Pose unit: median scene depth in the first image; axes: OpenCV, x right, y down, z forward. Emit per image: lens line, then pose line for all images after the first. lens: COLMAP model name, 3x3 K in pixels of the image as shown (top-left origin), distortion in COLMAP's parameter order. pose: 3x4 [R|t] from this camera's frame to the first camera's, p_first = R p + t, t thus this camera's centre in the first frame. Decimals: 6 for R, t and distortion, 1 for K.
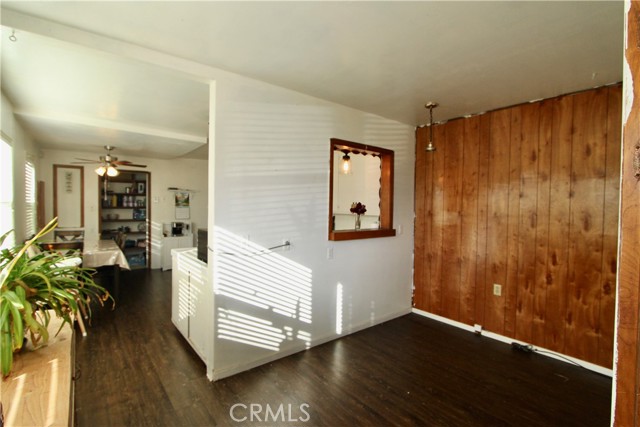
lens RADIAL K [[304.7, 0, 318.9], [0, 304.7, 213.3], [0, 0, 1]] dist [-0.003961, -0.000370]
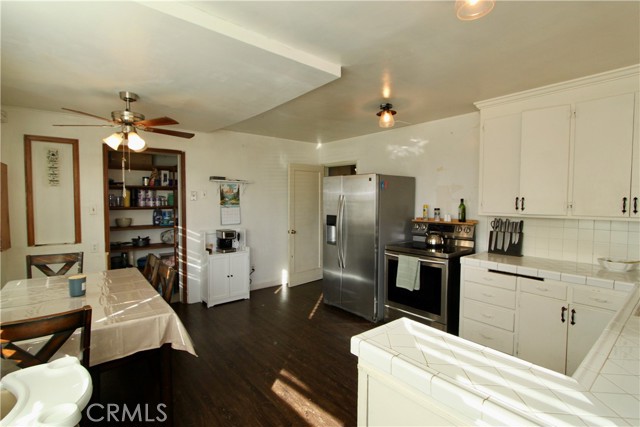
lens RADIAL K [[310.0, 0, 320.0], [0, 310.0, 213.5], [0, 0, 1]] dist [-0.002569, -0.000526]
pose [[0.999826, -0.010923, 0.015102, -0.294348], [0.010645, 0.999774, 0.018428, -0.016640], [-0.015300, -0.018264, 0.999716, 0.364401]]
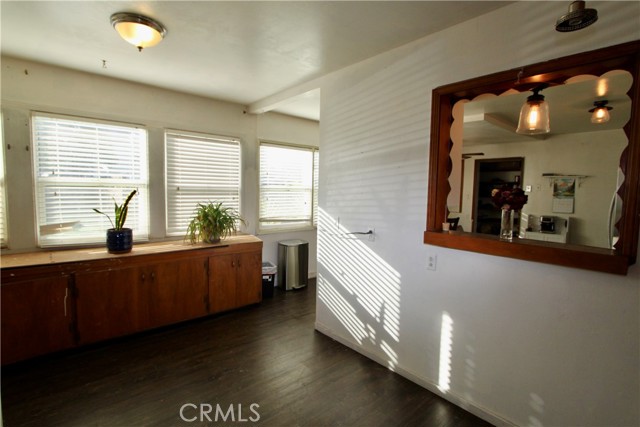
lens RADIAL K [[315.0, 0, 311.5], [0, 315.0, 213.1], [0, 0, 1]] dist [-0.003097, -0.000557]
pose [[0.031504, 0.065660, -0.997345, 0.371826], [-0.042907, 0.997009, 0.064283, -0.005052], [0.998582, 0.040768, 0.034227, 0.366928]]
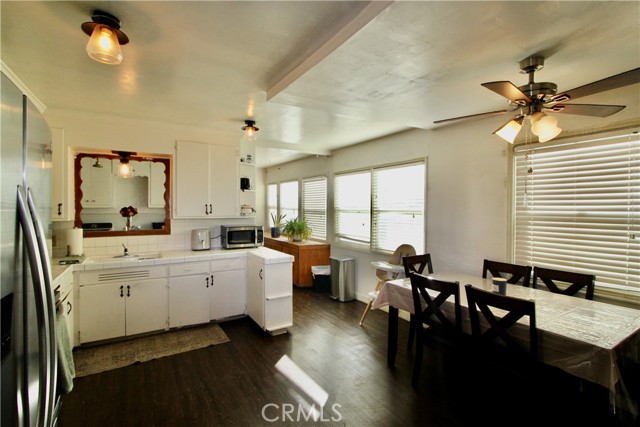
lens RADIAL K [[302.9, 0, 320.2], [0, 302.9, 208.5], [0, 0, 1]] dist [0.000224, 0.000163]
pose [[-0.992342, -0.018953, 0.122059, -0.384916], [-0.015319, 0.999413, 0.030642, -0.038827], [-0.122568, 0.028537, -0.992050, 1.122769]]
